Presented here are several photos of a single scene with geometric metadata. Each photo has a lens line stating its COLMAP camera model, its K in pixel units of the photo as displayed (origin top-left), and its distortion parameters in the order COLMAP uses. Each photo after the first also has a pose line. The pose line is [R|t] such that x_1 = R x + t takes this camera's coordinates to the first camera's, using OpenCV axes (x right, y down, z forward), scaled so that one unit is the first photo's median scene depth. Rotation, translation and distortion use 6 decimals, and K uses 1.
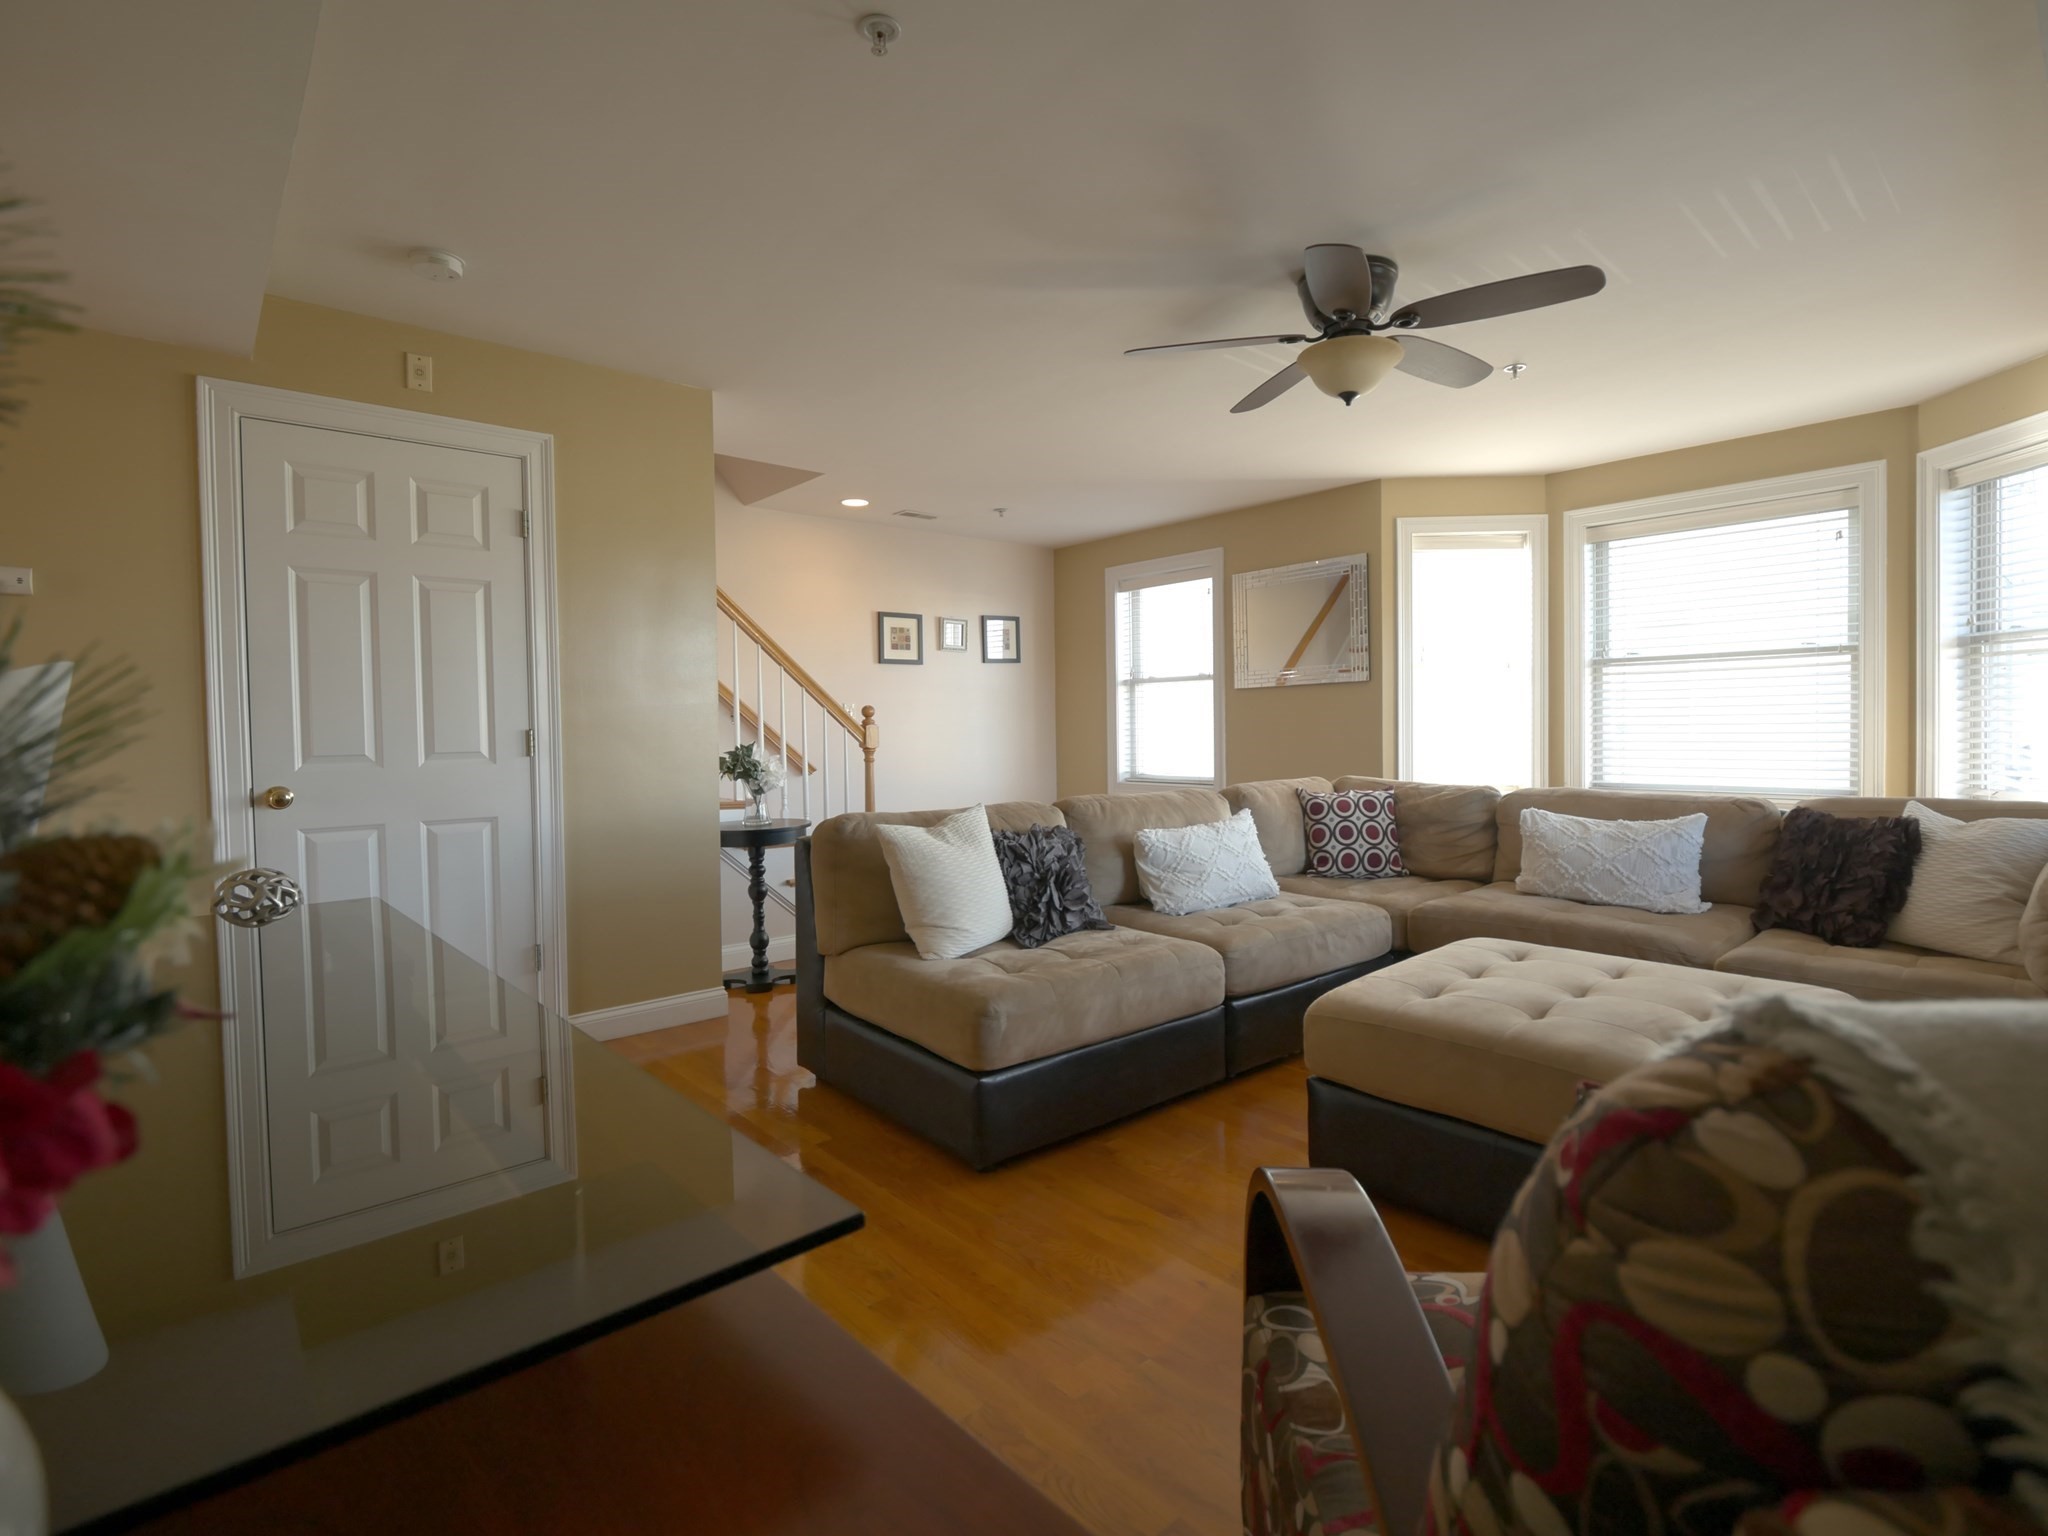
lens RADIAL K [[978.8, 0, 1021.5], [0, 978.8, 753.9], [0, 0, 1]] dist [-0.013830, -0.000551]
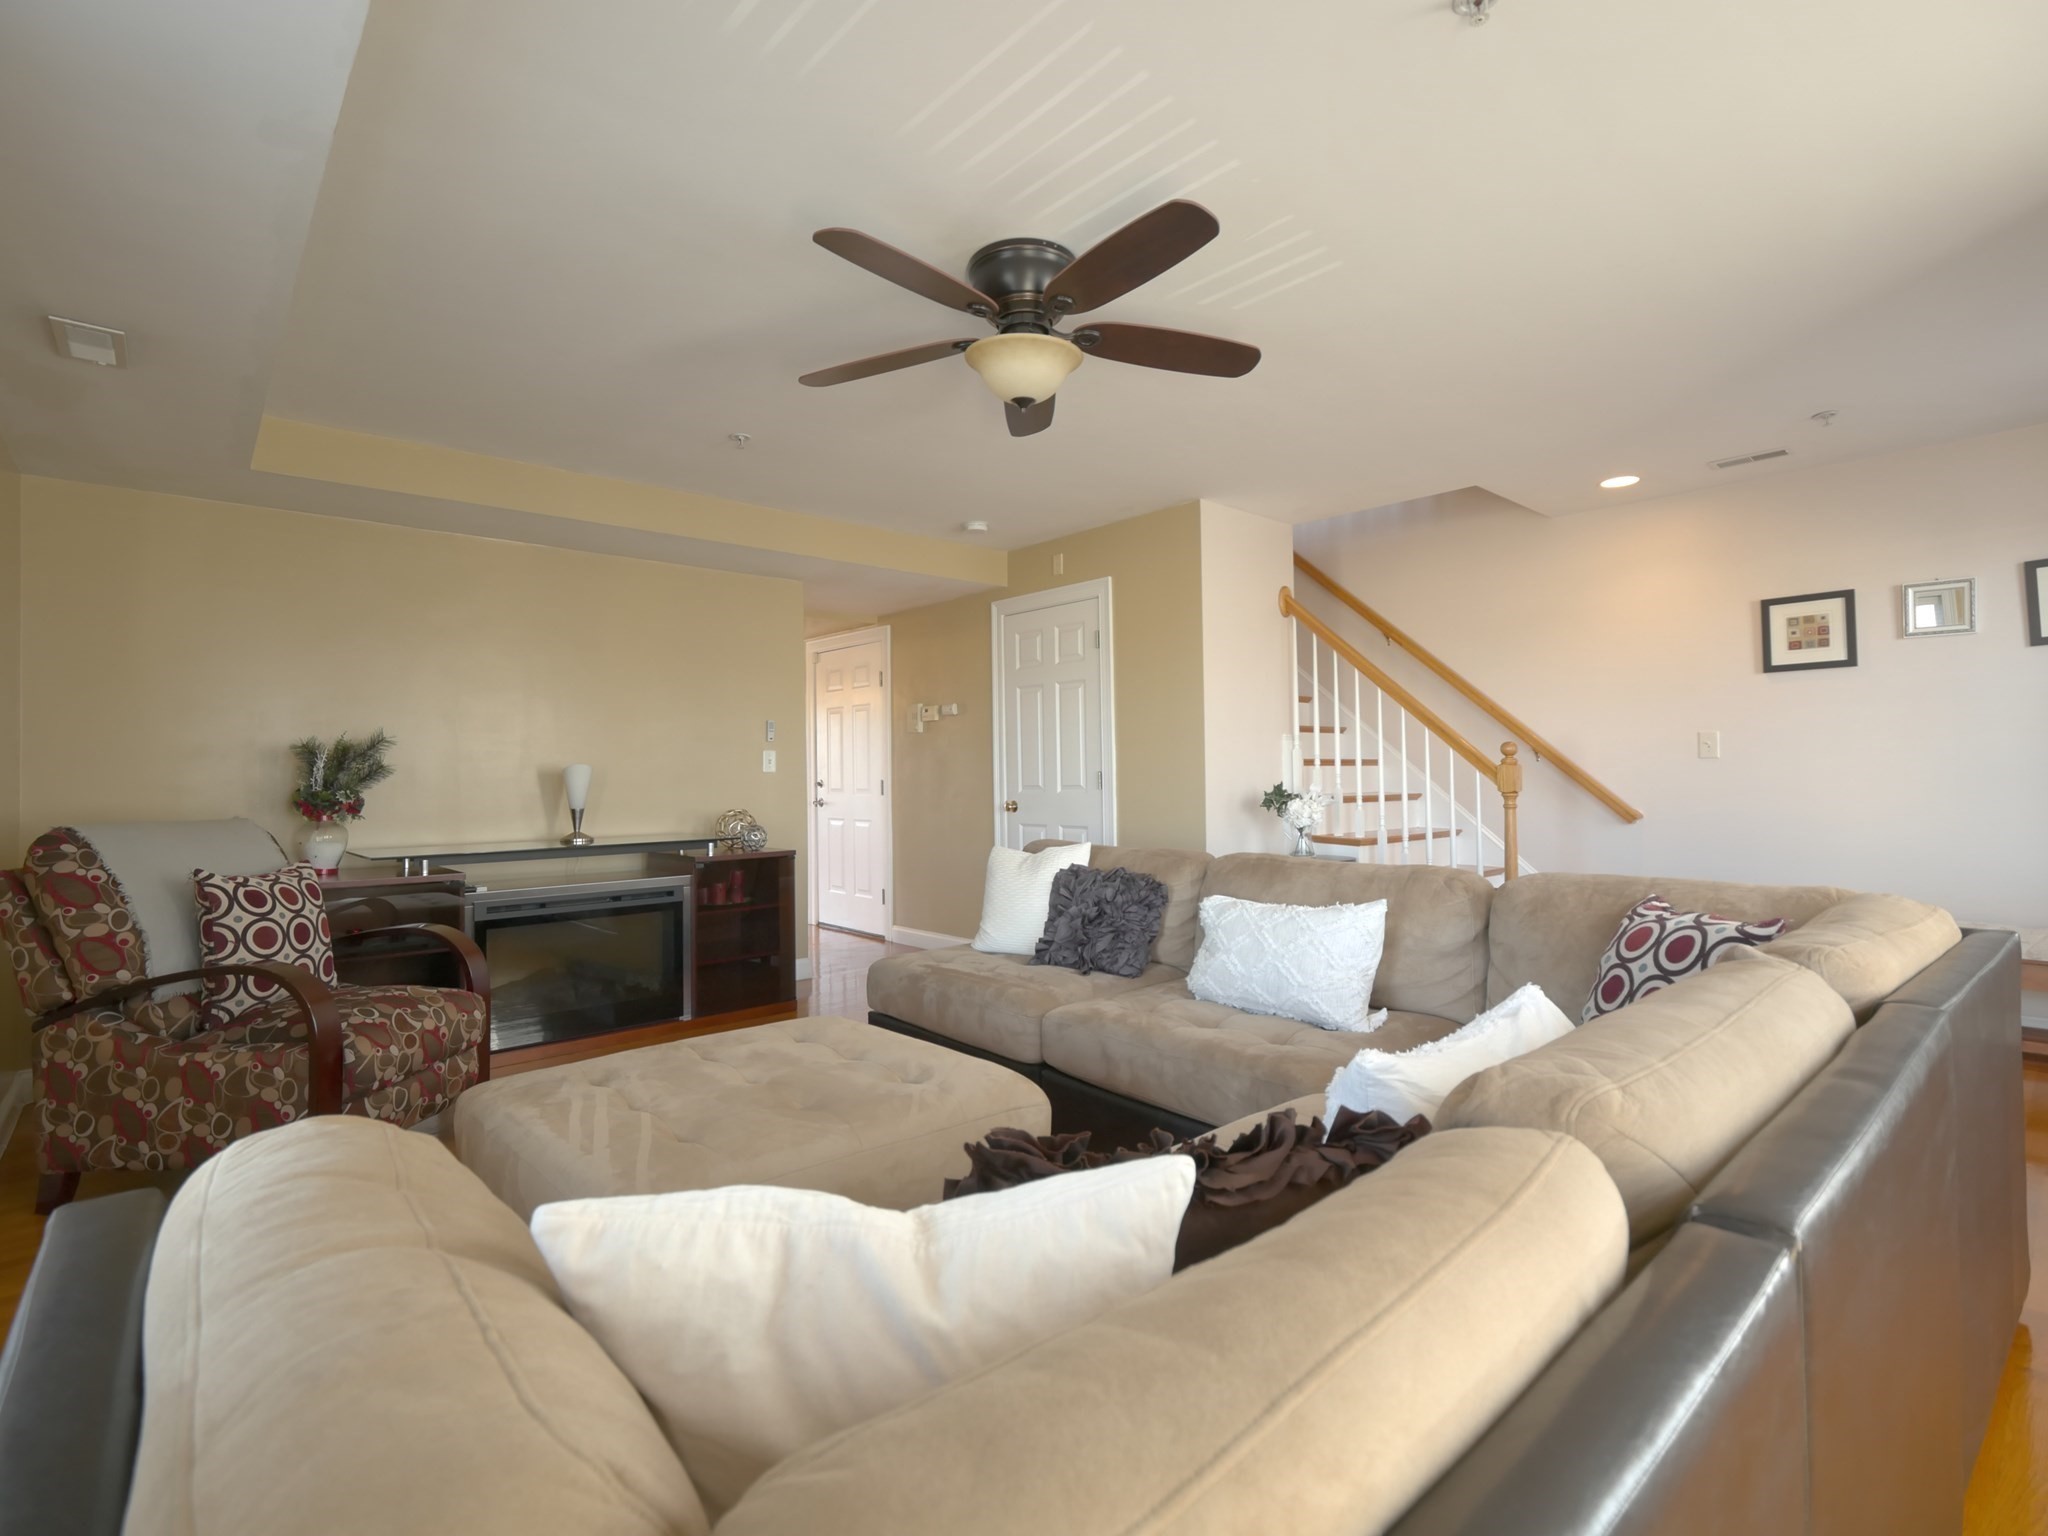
lens RADIAL K [[978.8, 0, 1021.5], [0, 978.8, 753.9], [0, 0, 1]] dist [-0.013830, -0.000551]
pose [[-0.002058, -0.009020, -0.999957, 0.716527], [-0.014970, 0.999848, -0.008988, -0.026131], [0.999886, 0.014951, -0.002192, 0.607513]]
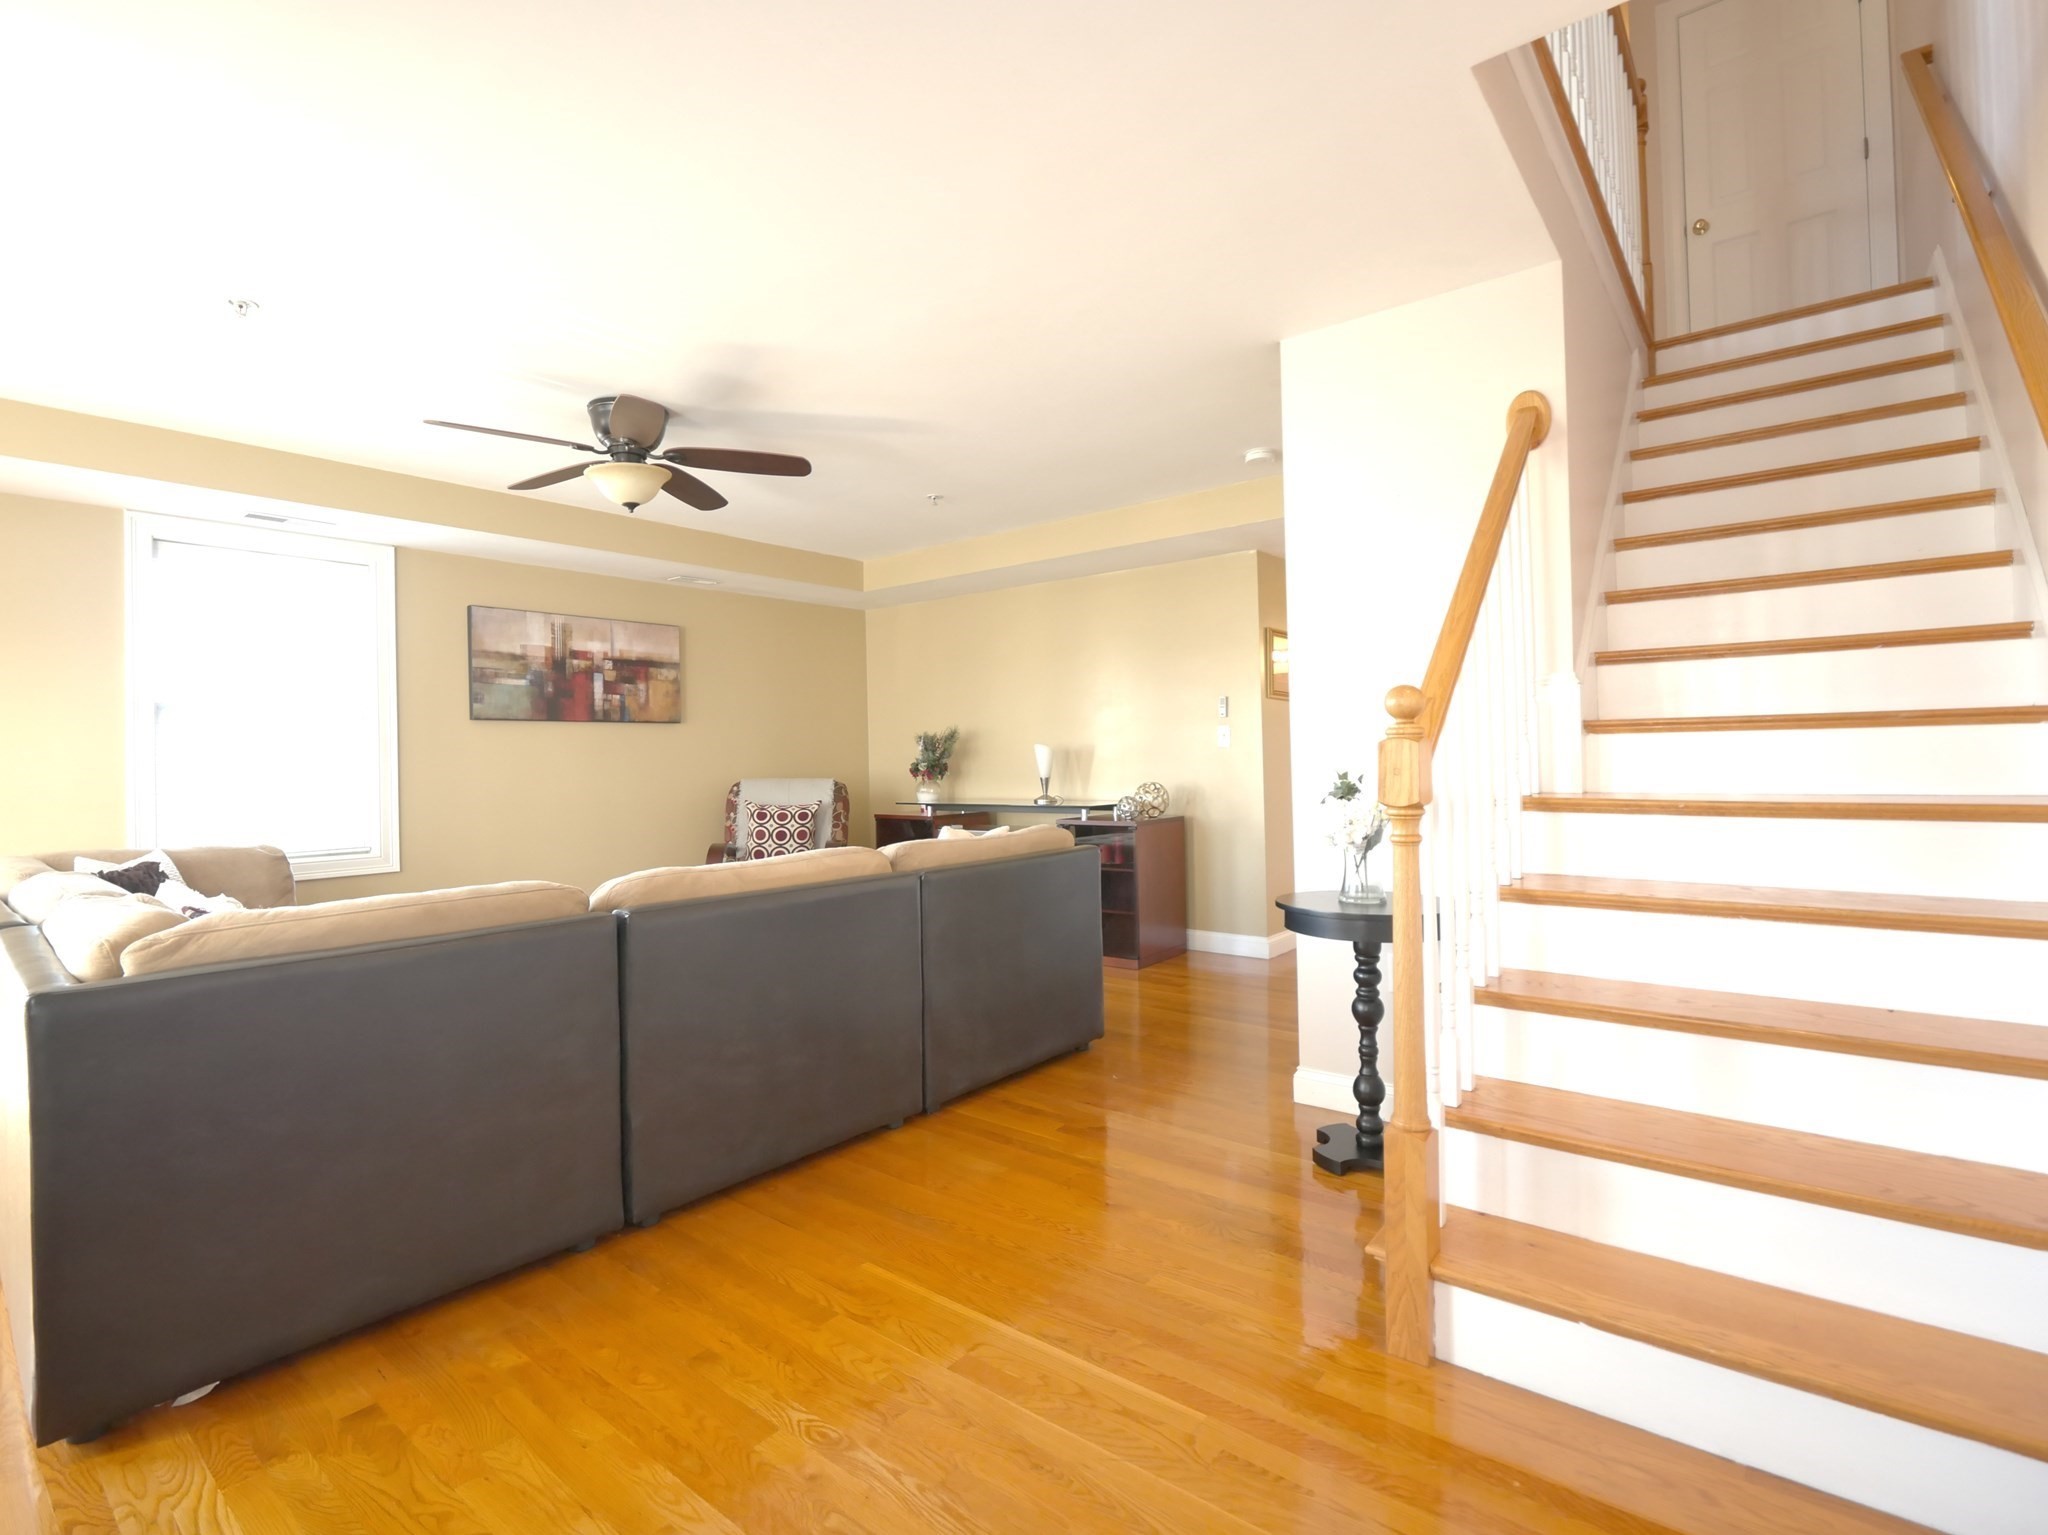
lens RADIAL K [[966.3, 0, 1019.8], [0, 966.3, 754.3], [0, 0, 1]] dist [-0.014987, -0.001242]
pose [[-0.984178, 0.032788, -0.174120, -0.022852], [0.028464, 0.999223, 0.027277, -0.040906], [0.174879, 0.021890, -0.984347, 1.460517]]
